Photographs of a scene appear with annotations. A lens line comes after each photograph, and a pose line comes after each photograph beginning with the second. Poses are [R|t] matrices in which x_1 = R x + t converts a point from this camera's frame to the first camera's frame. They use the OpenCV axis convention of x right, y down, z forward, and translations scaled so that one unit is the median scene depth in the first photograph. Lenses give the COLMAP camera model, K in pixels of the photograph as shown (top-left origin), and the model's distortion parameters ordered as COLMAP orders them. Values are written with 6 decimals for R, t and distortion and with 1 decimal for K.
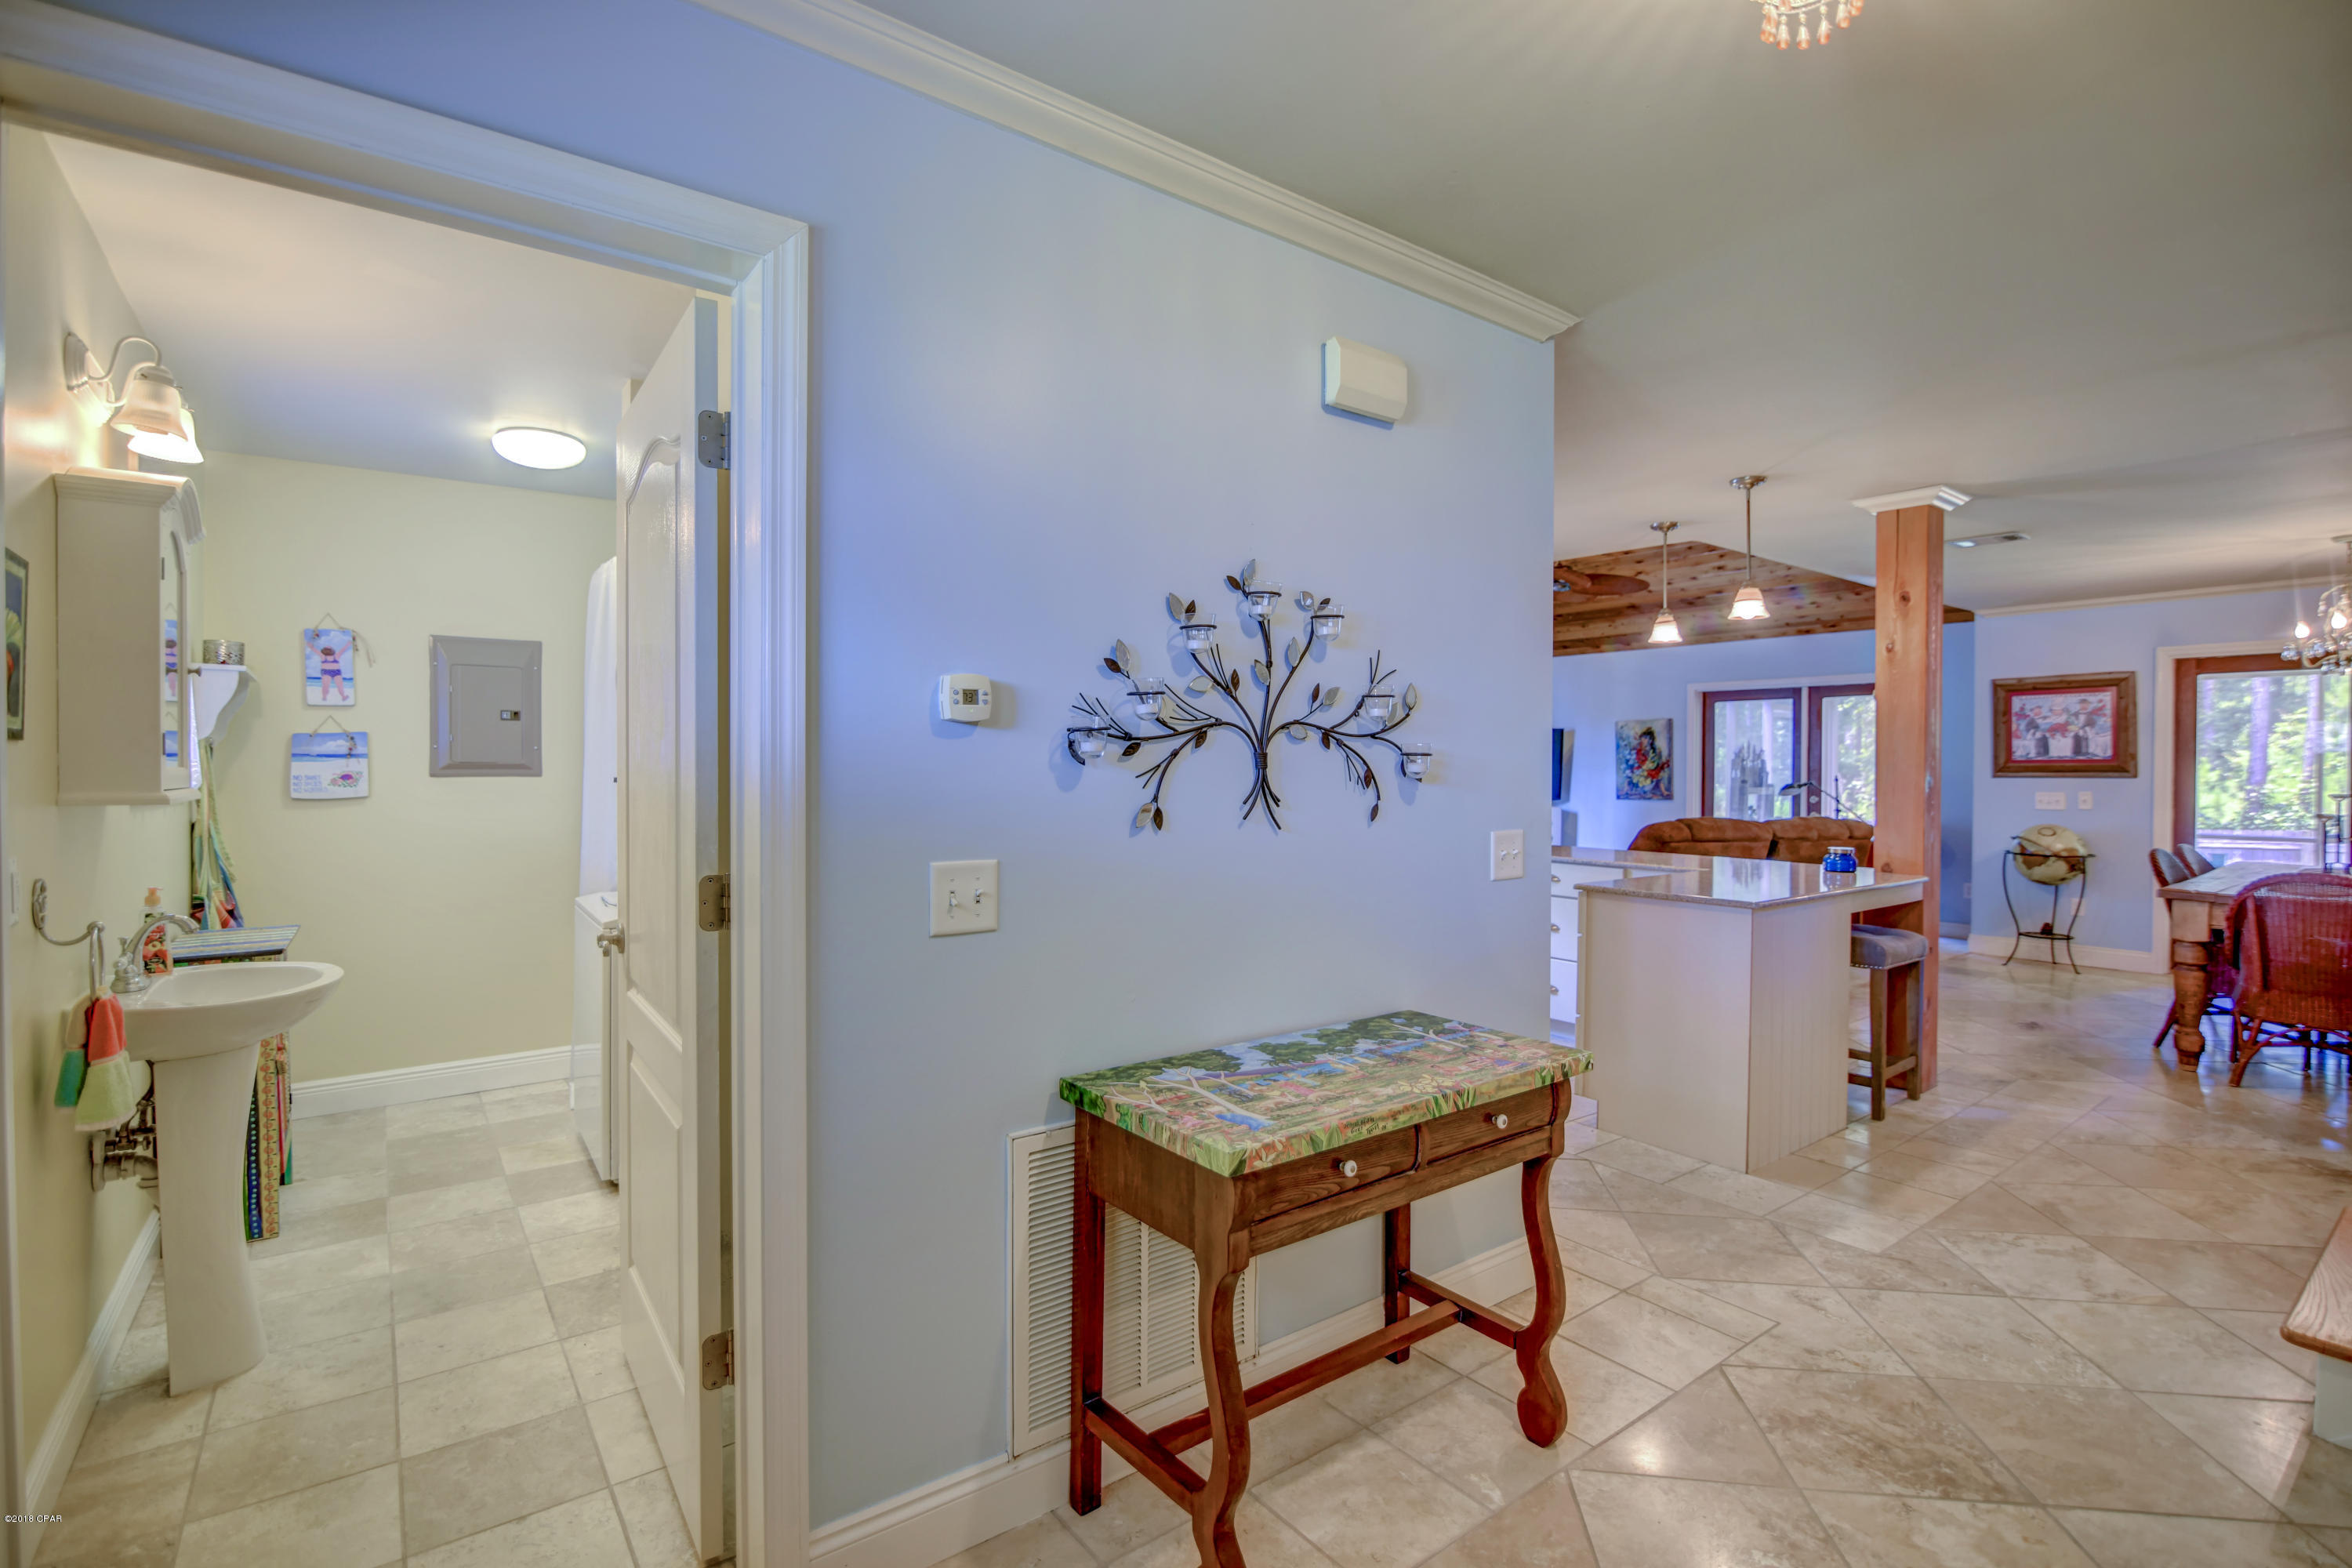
lens RADIAL K [[1081.2, 0, 1179.0], [0, 1081.2, 772.0], [0, 0, 1]] dist [-0.021023, -0.000142]
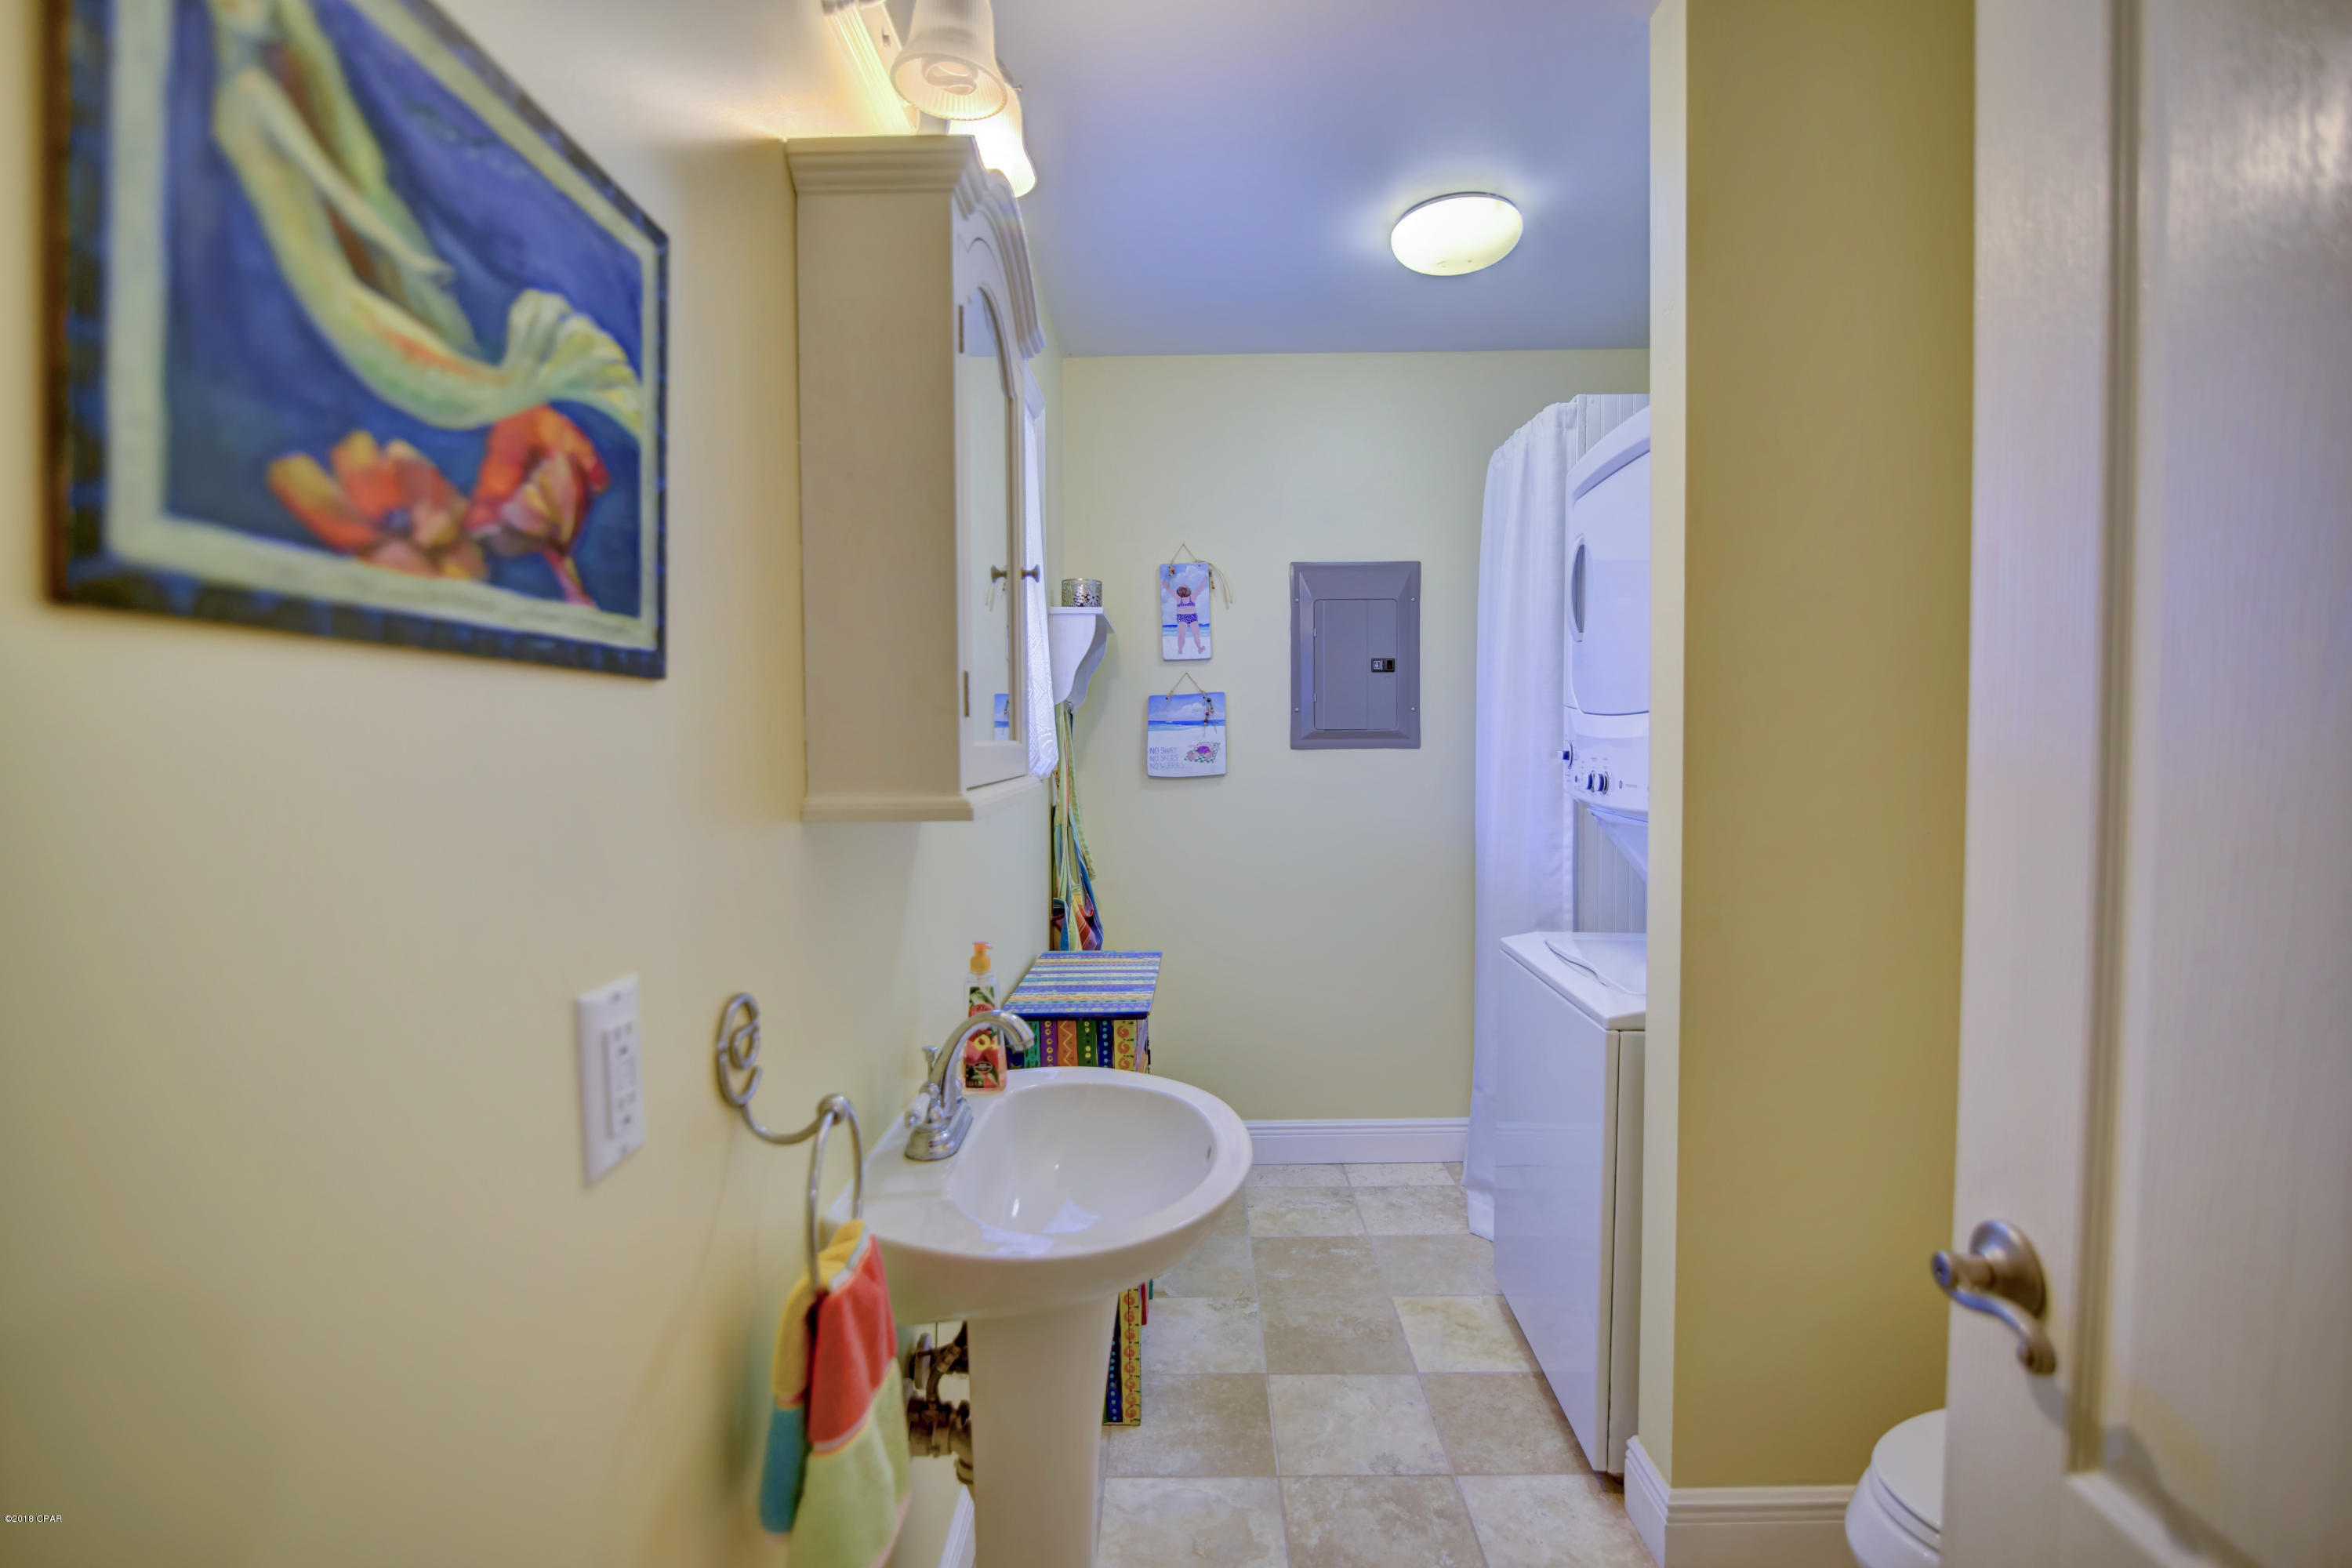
lens RADIAL K [[1087.6, 0, 1170.8], [0, 1087.6, 782.6], [0, 0, 1]] dist [-0.021005, 0.001997]
pose [[0.789007, 0.021209, -0.614018, -0.335665], [0.003674, 0.999223, 0.039236, -0.002712], [0.614374, -0.033213, 0.788316, 0.385780]]
